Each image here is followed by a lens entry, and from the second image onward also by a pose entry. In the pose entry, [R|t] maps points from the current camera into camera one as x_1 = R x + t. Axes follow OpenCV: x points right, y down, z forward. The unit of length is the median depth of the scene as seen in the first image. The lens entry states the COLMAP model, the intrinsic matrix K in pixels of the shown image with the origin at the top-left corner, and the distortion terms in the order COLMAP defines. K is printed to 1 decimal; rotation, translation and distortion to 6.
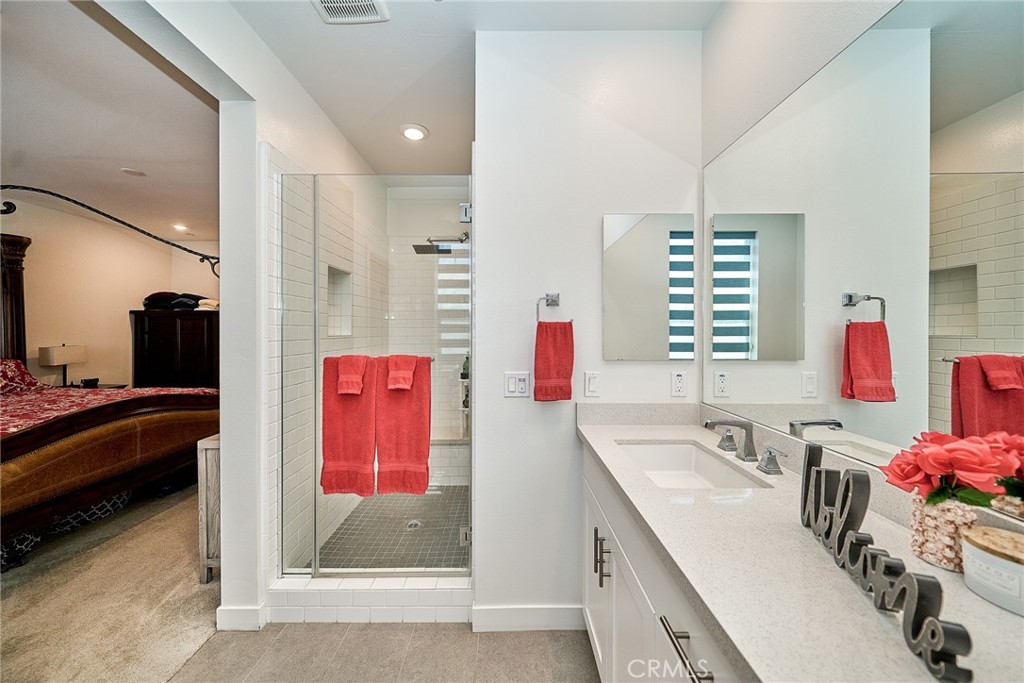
lens RADIAL K [[345.9, 0, 511.1], [0, 345.9, 335.3], [0, 0, 1]] dist [-0.000249, -0.000596]
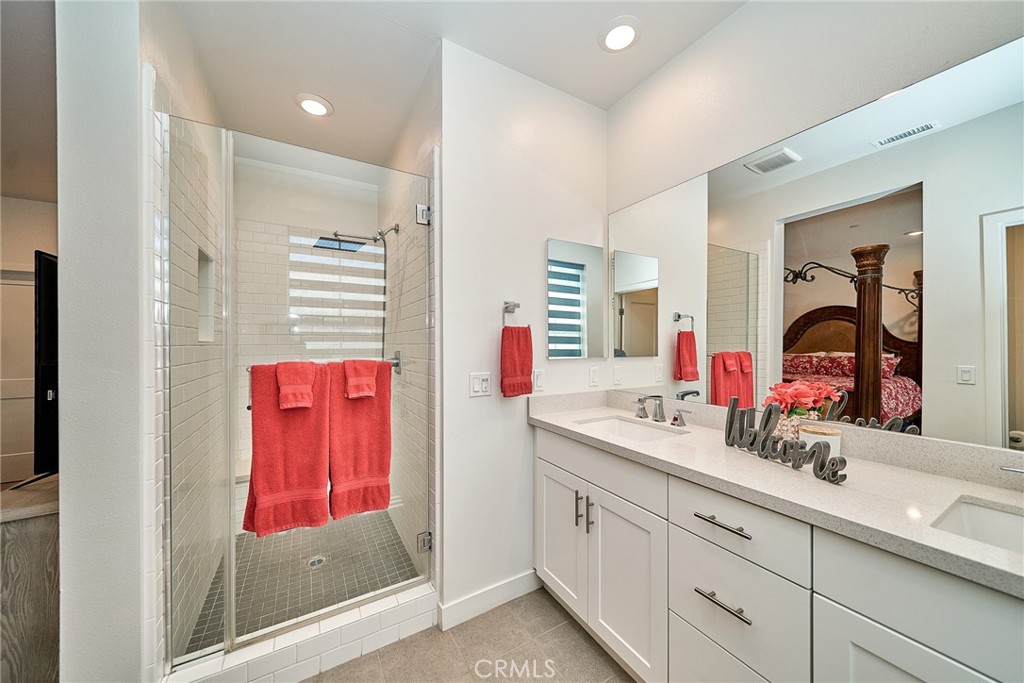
lens RADIAL K [[345.9, 0, 501.1], [0, 345.9, 350.1], [0, 0, 1]] dist [-0.000249, -0.000596]
pose [[0.870608, -0.010230, 0.491871, -0.449545], [0.008700, 0.999948, 0.005399, 0.029825], [-0.491901, -0.000421, 0.870651, 0.034337]]
